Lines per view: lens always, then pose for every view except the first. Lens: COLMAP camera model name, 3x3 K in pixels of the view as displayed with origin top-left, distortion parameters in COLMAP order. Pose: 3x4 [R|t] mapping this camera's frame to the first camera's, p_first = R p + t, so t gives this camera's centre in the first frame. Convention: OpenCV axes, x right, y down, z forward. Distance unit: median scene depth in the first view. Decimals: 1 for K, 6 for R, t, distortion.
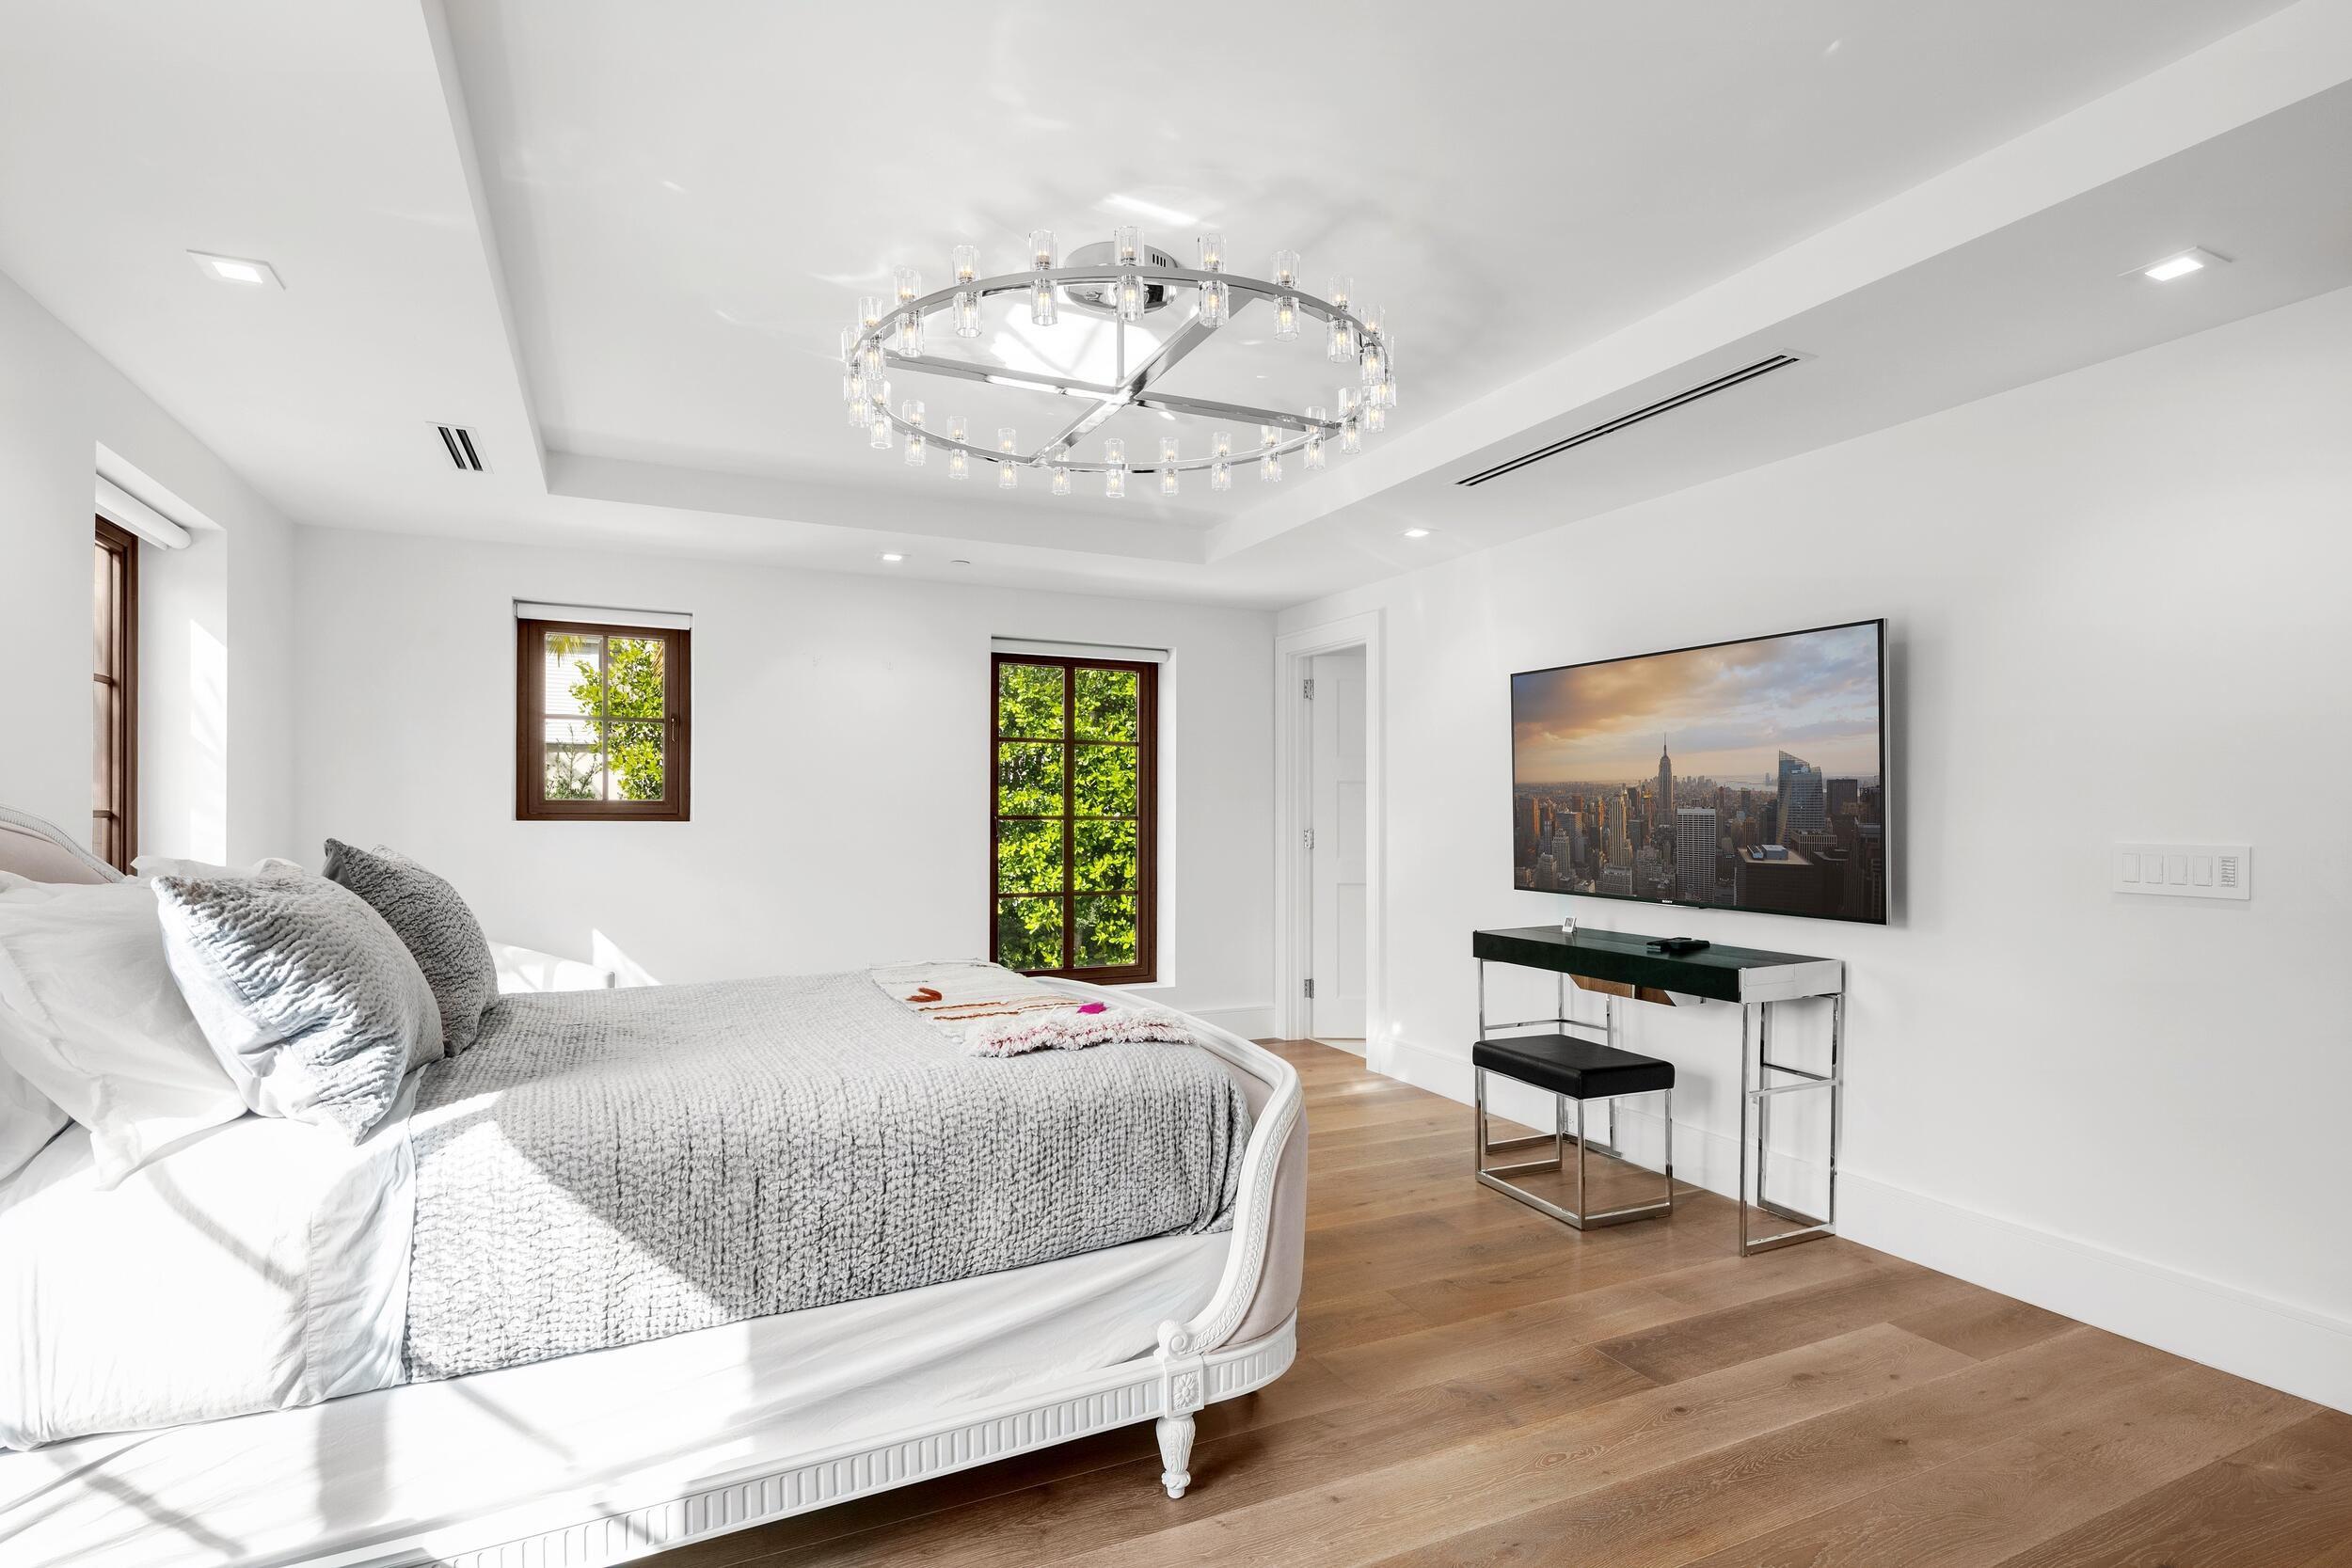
lens RADIAL K [[1147.4, 0, 1179.8], [0, 1147.4, 783.4], [0, 0, 1]] dist [-0.003363, -0.000953]
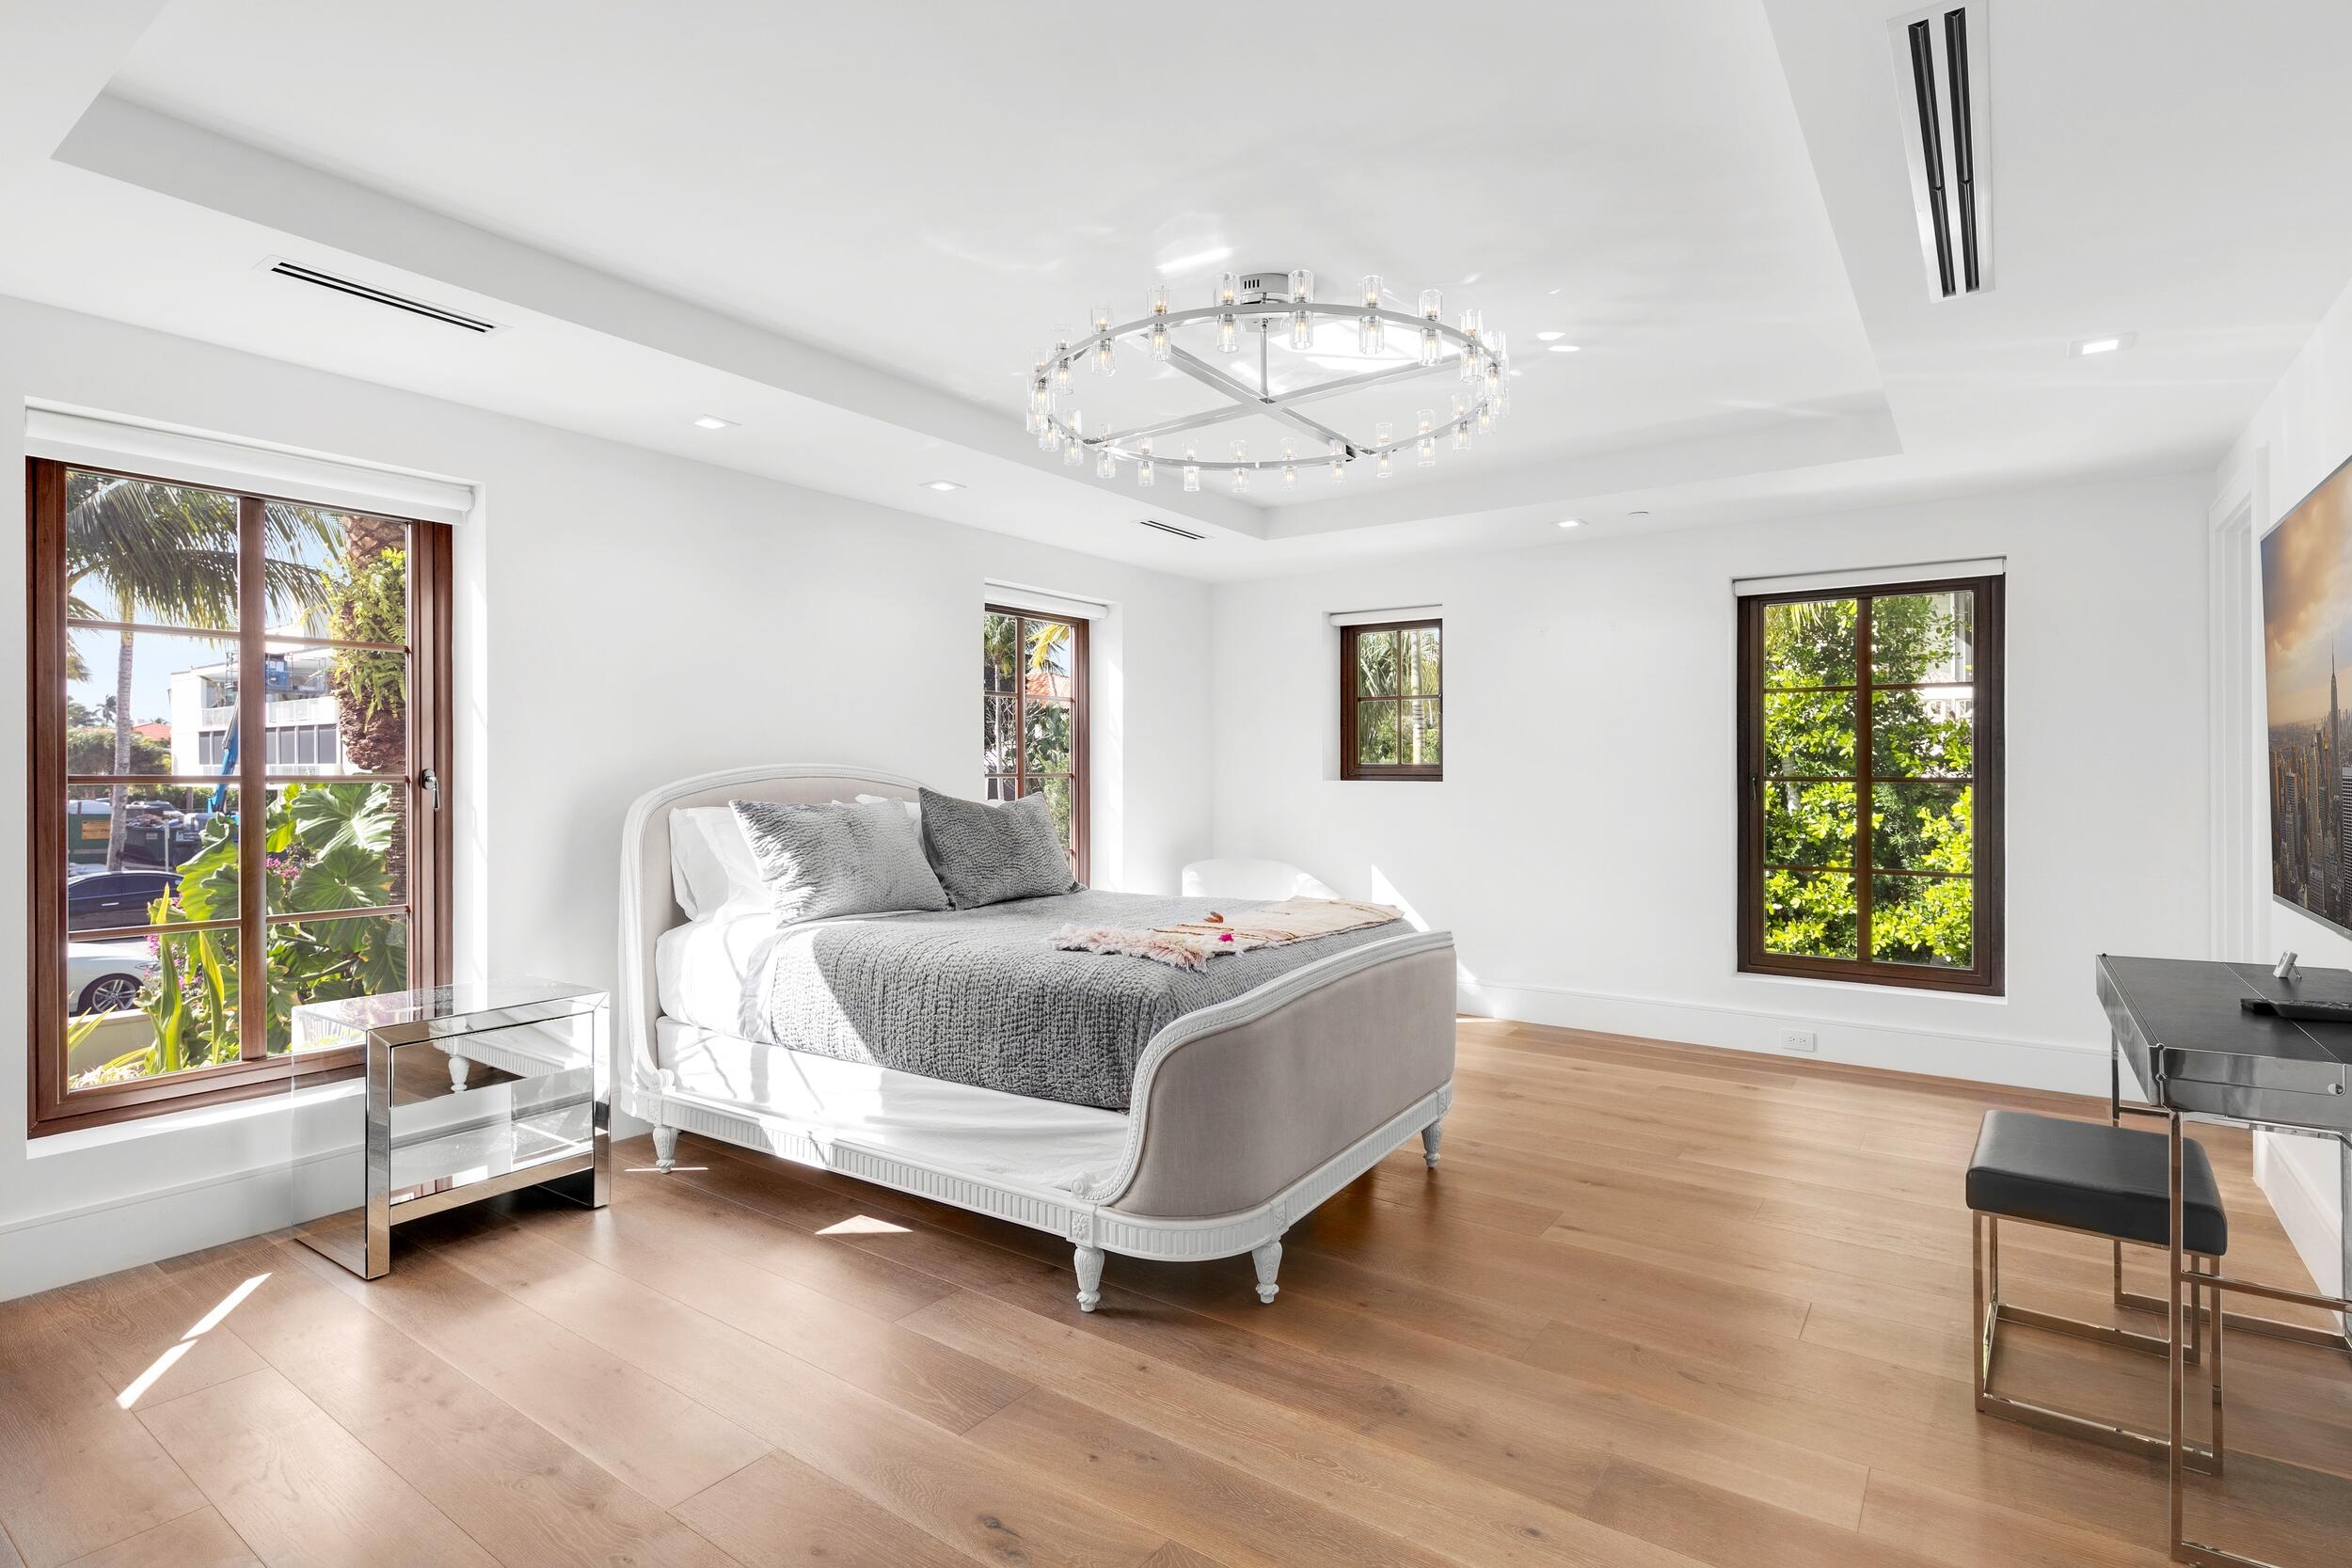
lens RADIAL K [[1147.4, 0, 1181.3], [0, 1147.4, 784.7], [0, 0, 1]] dist [-0.003363, -0.000953]
pose [[0.480303, 0.001070, -0.877102, 1.183596], [0.022817, 0.999646, 0.013715, 0.030312], [0.876806, -0.026600, 0.480109, 0.513393]]
